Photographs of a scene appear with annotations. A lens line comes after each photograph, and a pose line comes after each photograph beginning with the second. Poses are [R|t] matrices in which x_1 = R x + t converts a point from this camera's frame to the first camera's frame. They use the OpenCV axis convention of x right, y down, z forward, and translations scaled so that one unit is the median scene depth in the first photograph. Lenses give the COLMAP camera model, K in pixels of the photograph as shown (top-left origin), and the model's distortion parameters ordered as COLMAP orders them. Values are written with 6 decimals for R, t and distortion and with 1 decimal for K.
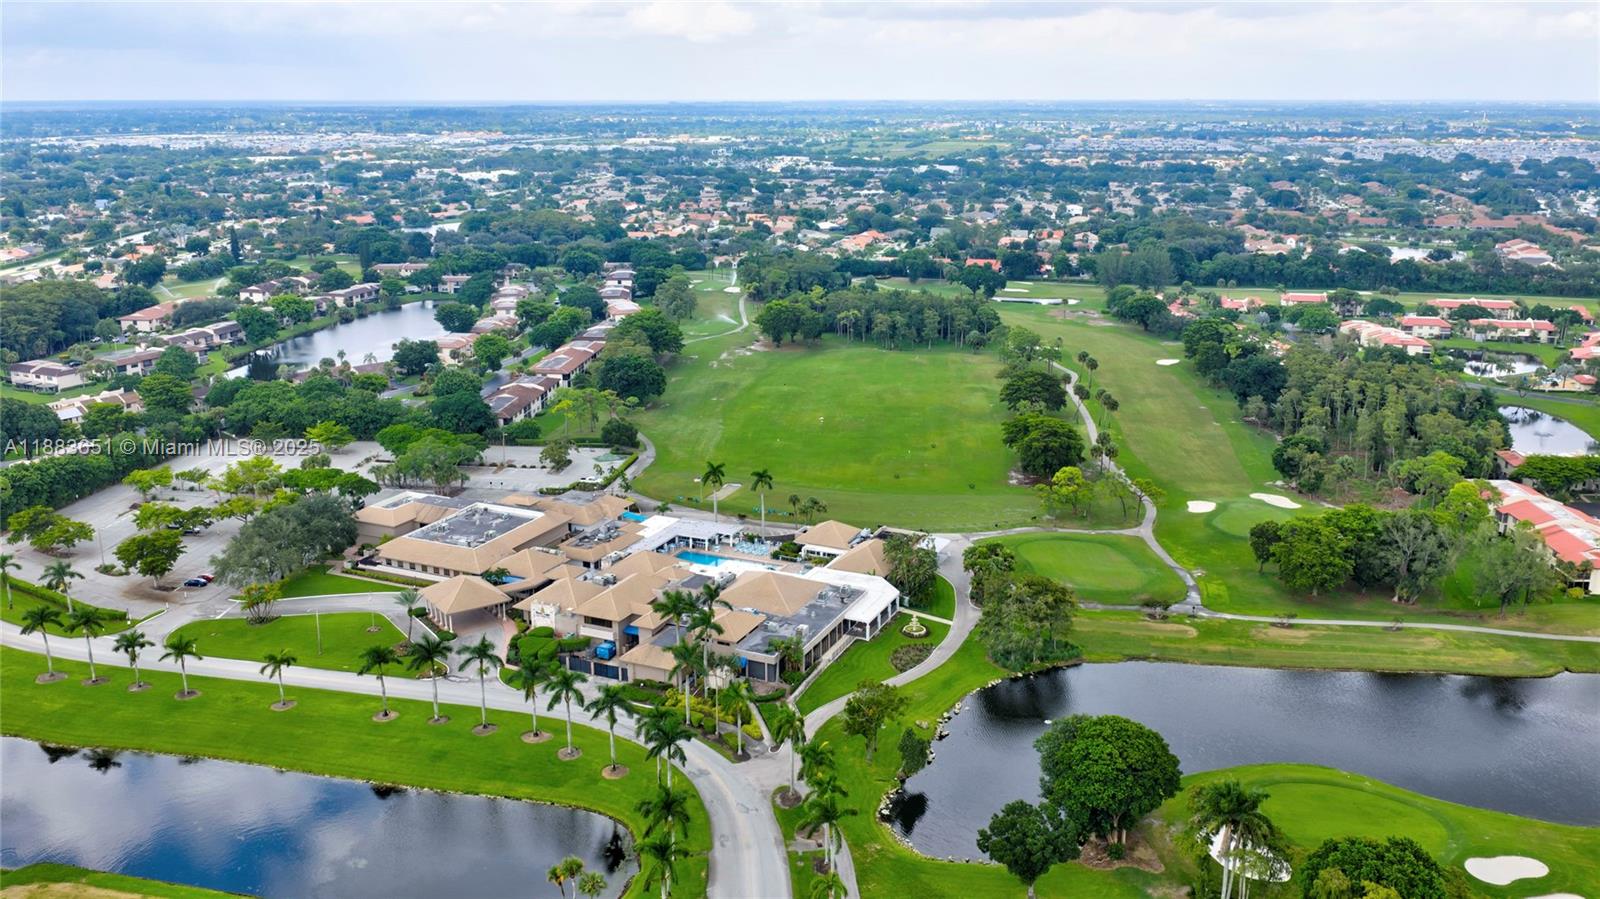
lens RADIAL K [[1297.2, 0, 800.0], [0, 1297.2, 449.5], [0, 0, 1]] dist [0.037473, -0.058393]
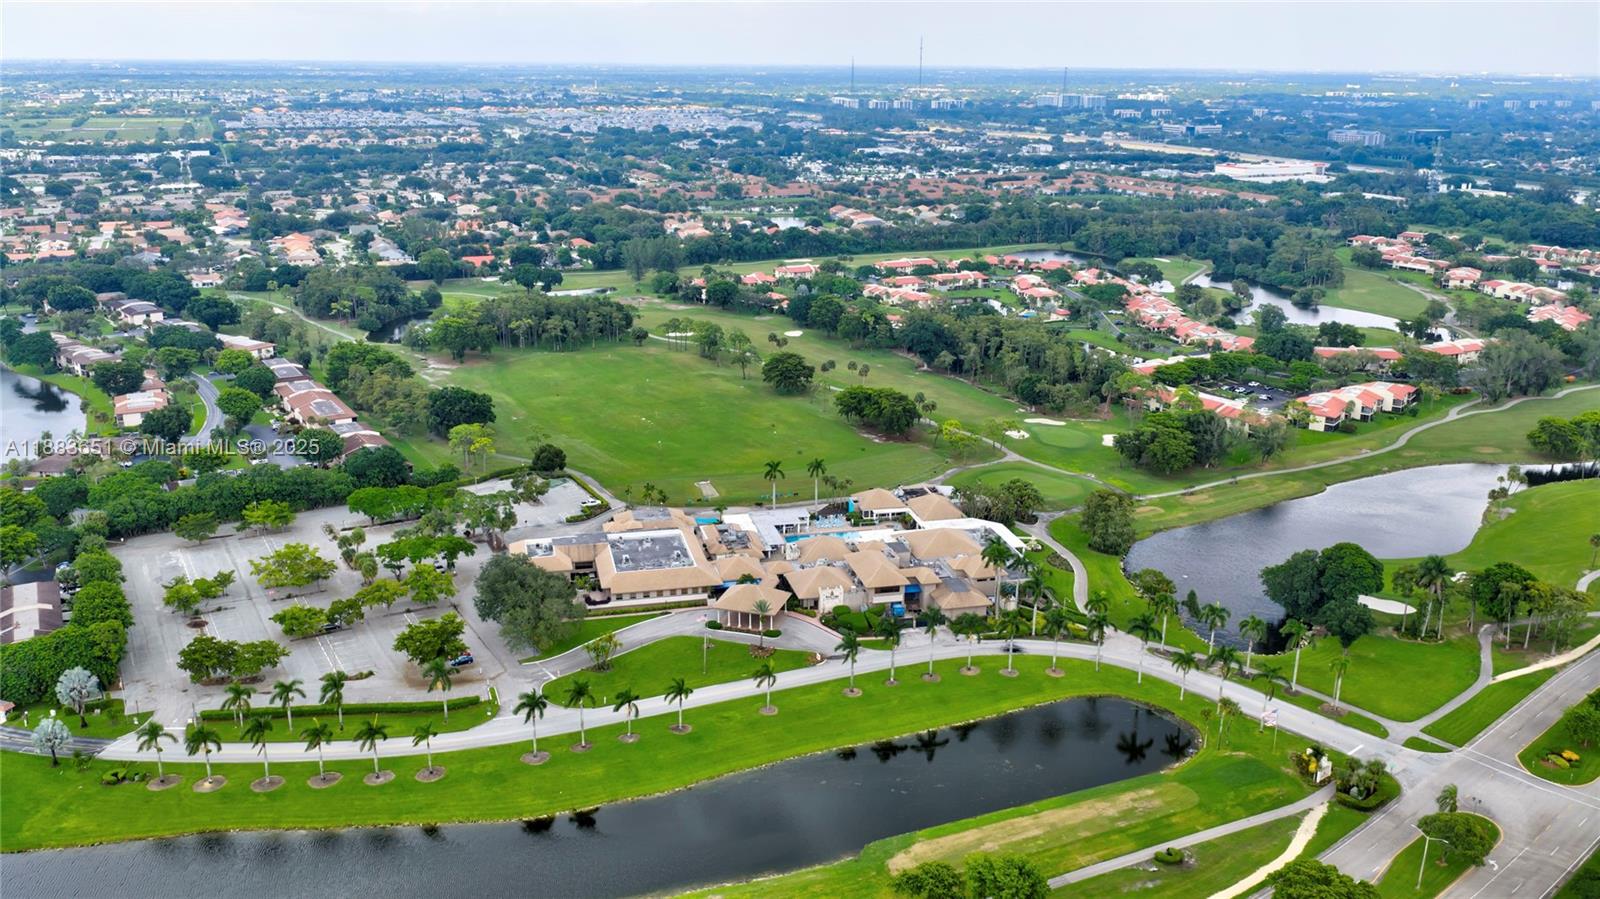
lens RADIAL K [[1297.2, 0, 800.0], [0, 1297.2, 449.5], [0, 0, 1]] dist [0.037473, -0.058393]
pose [[0.795818, -0.168366, 0.581658, -0.583091], [0.152997, 0.985309, 0.075878, -0.068406], [-0.585889, 0.028607, 0.809887, 0.018605]]
